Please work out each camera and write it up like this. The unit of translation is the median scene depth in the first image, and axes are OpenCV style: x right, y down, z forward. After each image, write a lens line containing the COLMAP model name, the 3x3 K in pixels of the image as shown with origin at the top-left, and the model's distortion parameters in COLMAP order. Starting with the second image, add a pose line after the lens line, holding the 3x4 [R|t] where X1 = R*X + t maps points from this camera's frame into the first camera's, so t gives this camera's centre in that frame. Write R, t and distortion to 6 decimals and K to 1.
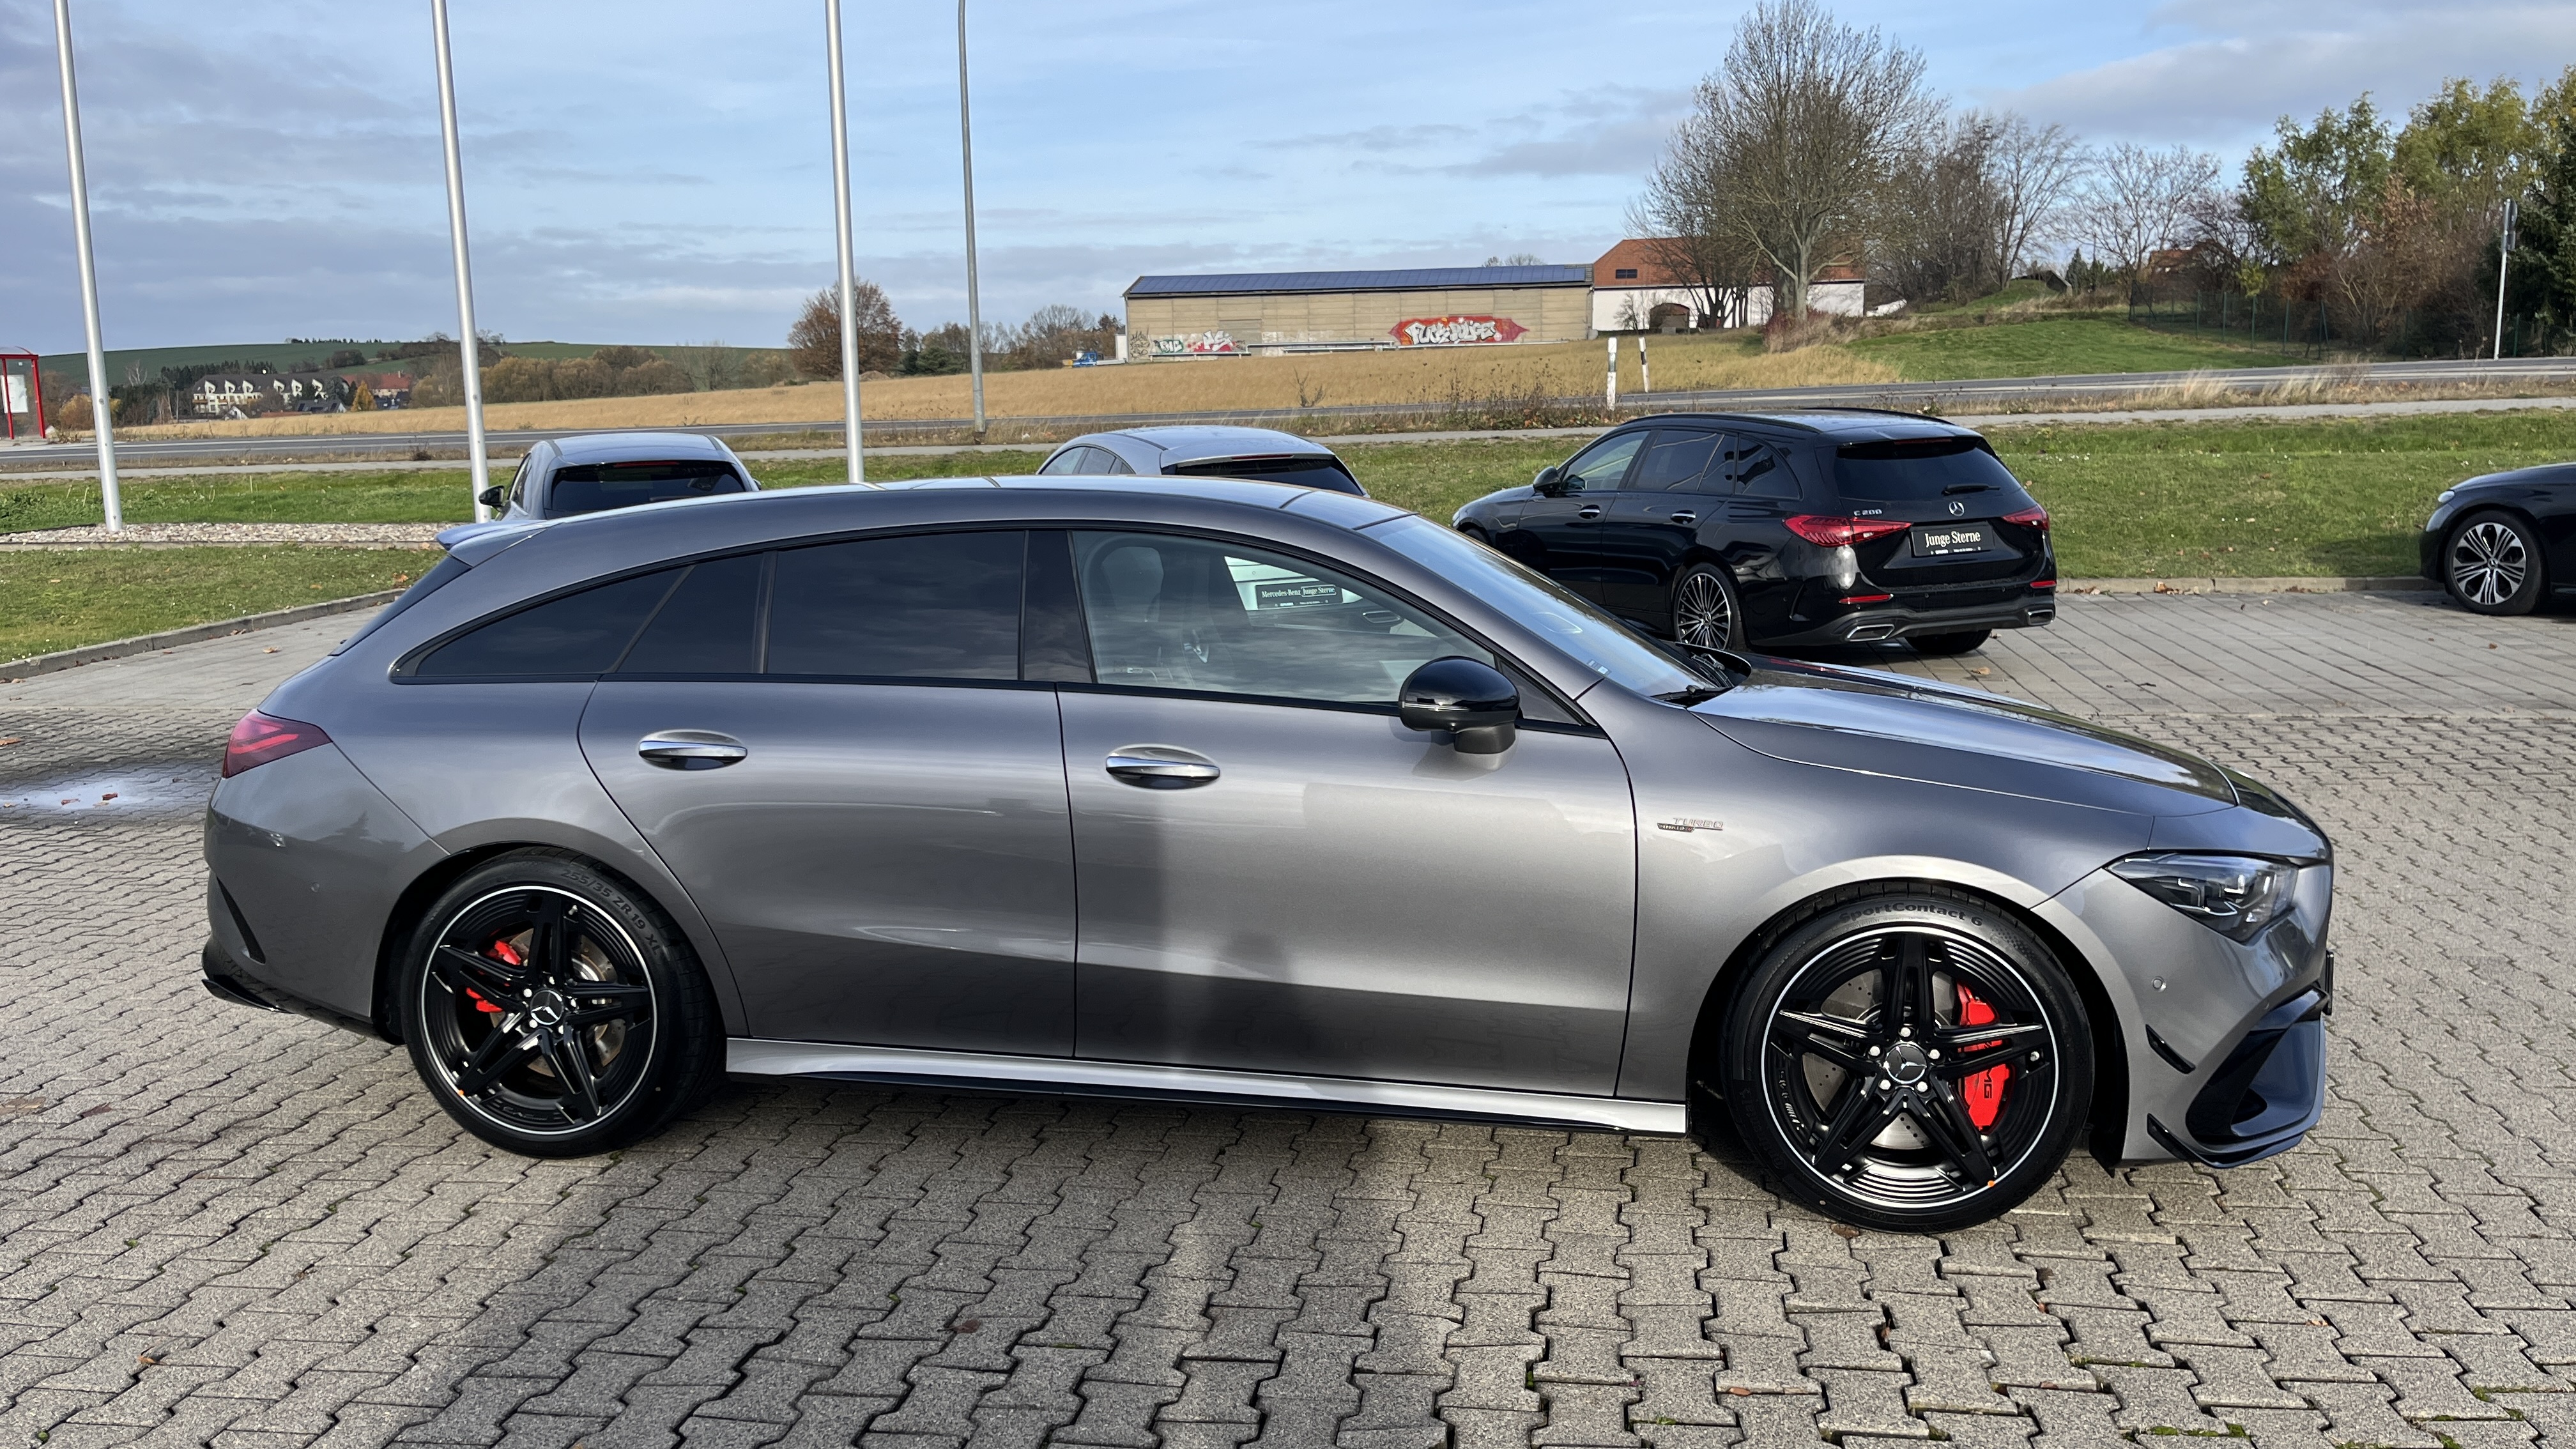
lens RADIAL K [[1924.5, 0, 1288.3], [0, 1924.5, 659.7], [0, 0, 1]] dist [0.113120, -0.136836]
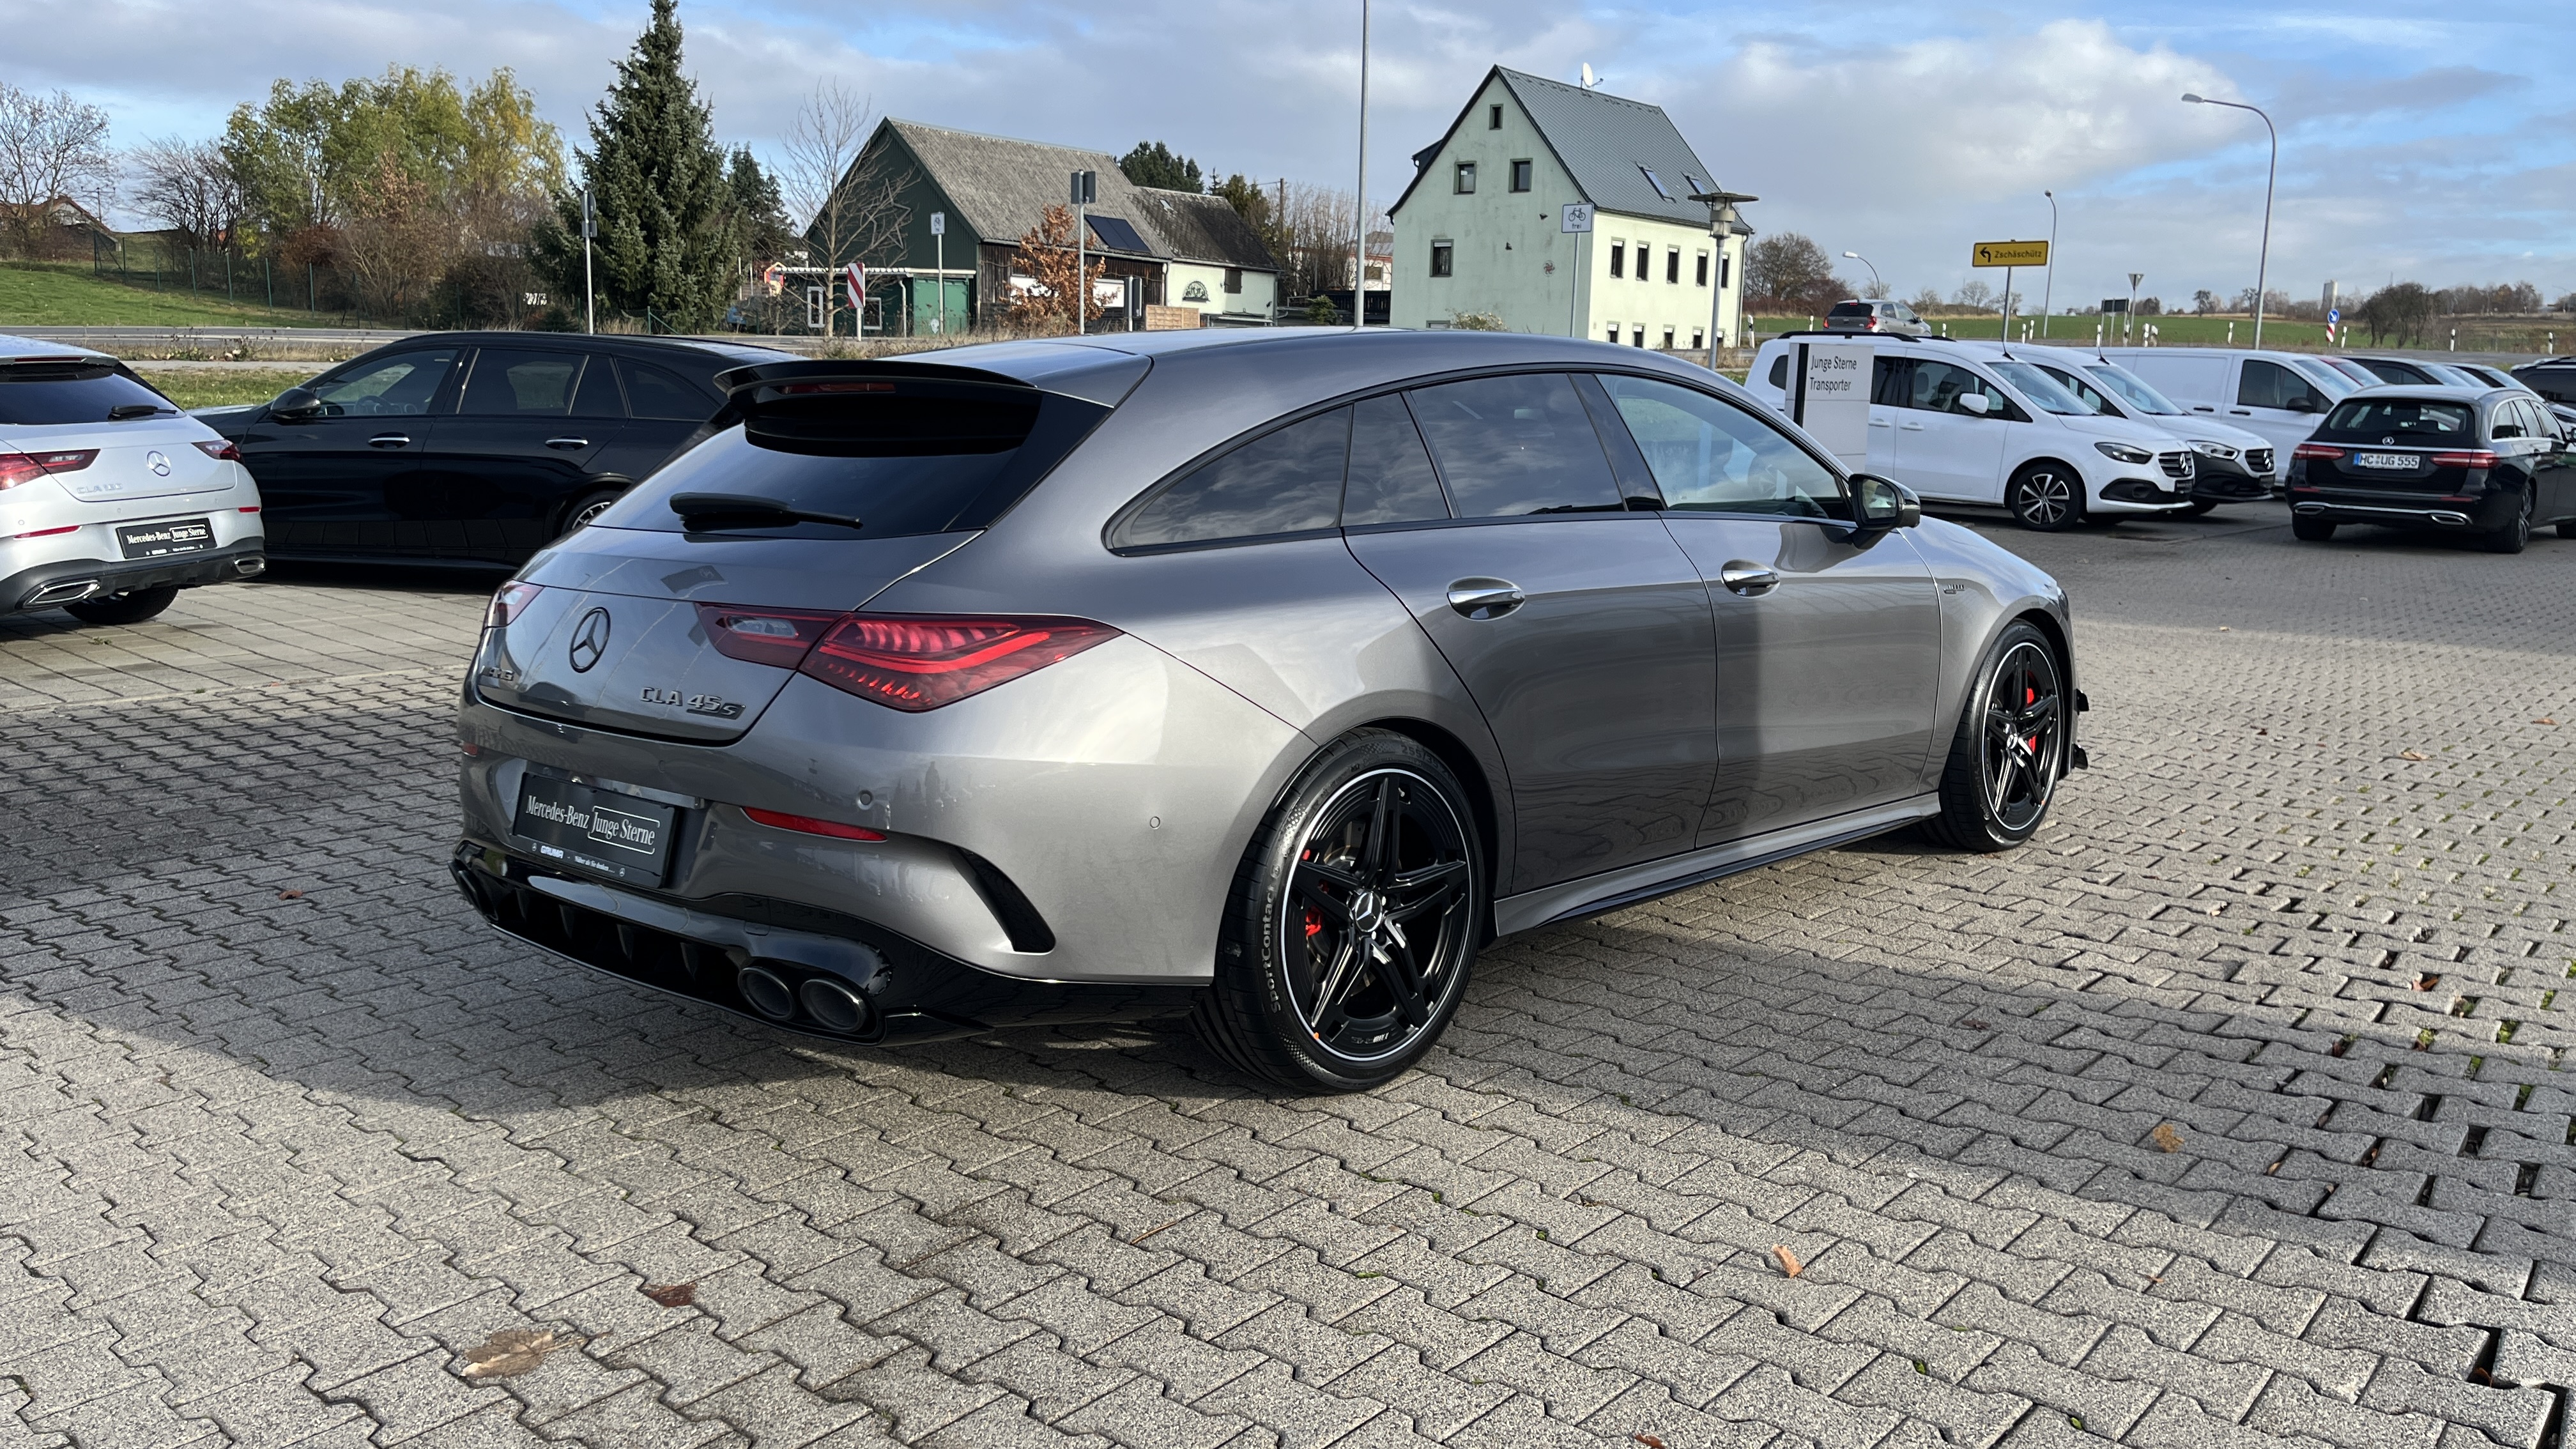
lens RADIAL K [[1927.3, 0, 1308.7], [0, 1927.3, 730.1], [0, 0, 1]] dist [0.073126, -0.099730]
pose [[0.538949, -0.120962, 0.833608, -1.085007], [0.080847, 0.992495, 0.091748, 0.018128], [-0.838450, 0.017947, 0.544683, 0.557854]]
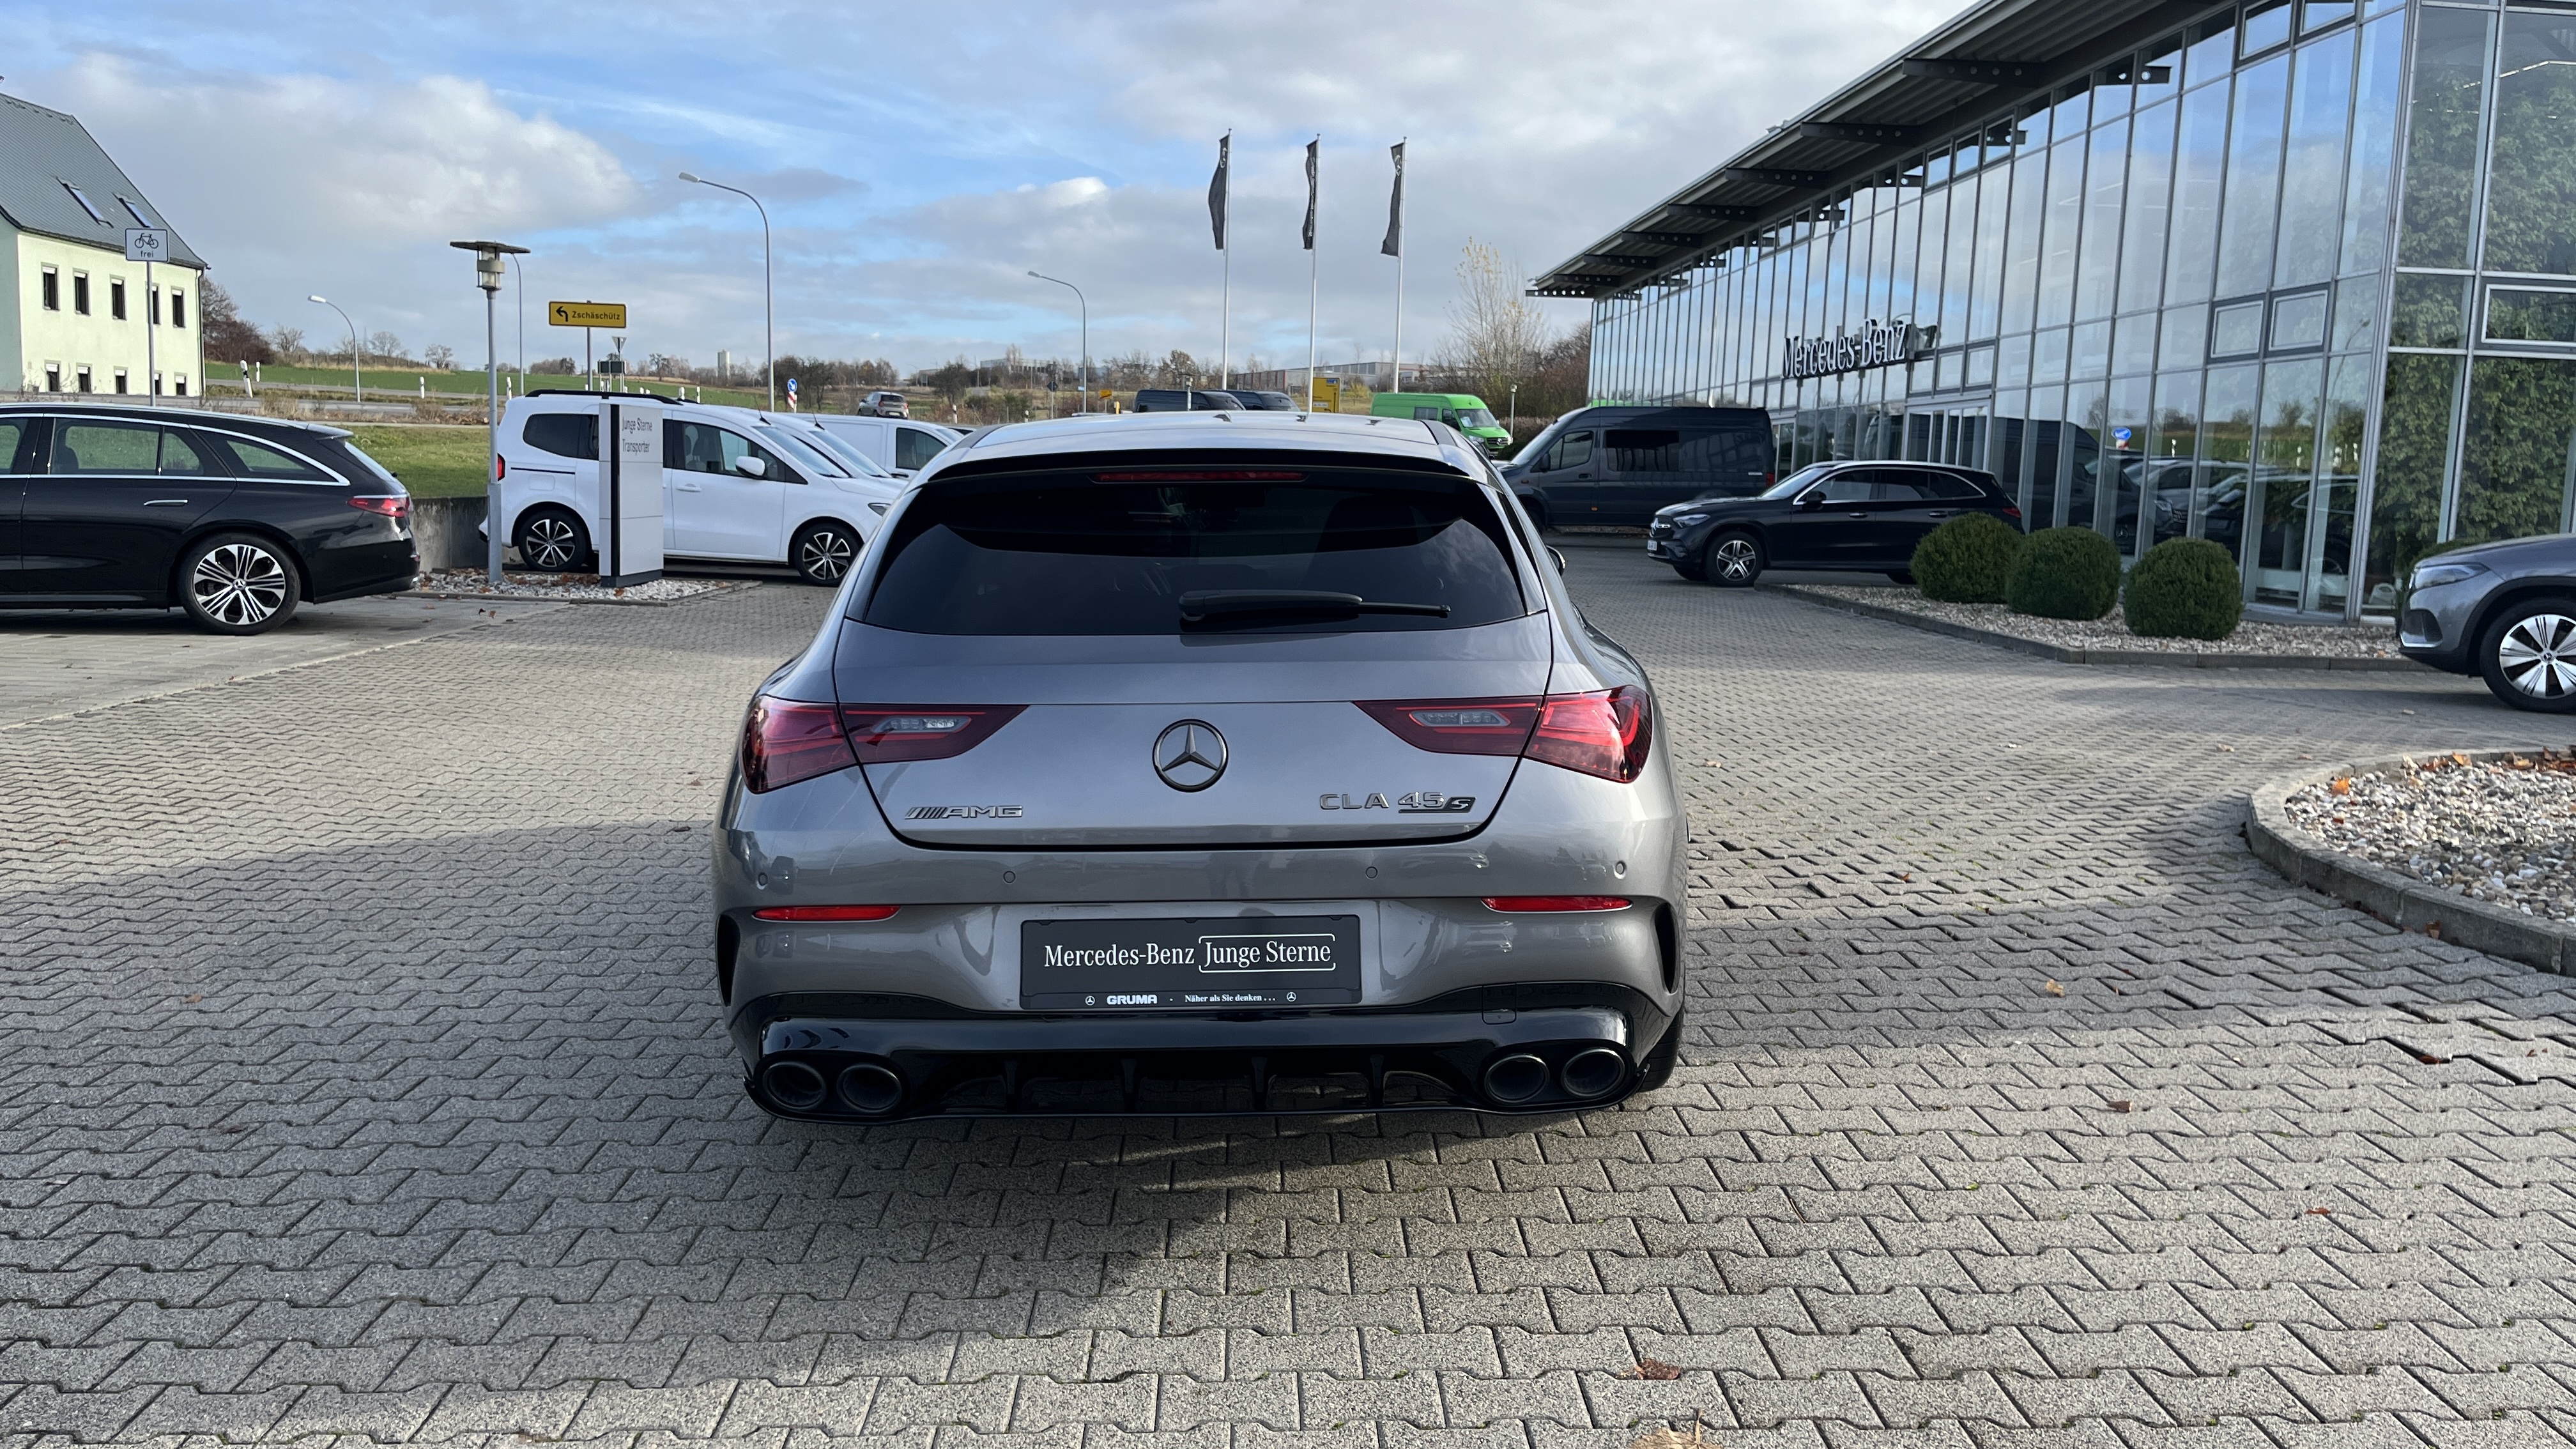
lens RADIAL K [[1927.3, 0, 1308.7], [0, 1927.3, 730.1], [0, 0, 1]] dist [0.073126, -0.099730]
pose [[-0.182426, -0.115769, 0.976380, -1.283060], [0.106082, 0.984930, 0.136603, -0.071435], [-0.977480, 0.128496, -0.167396, 1.308228]]
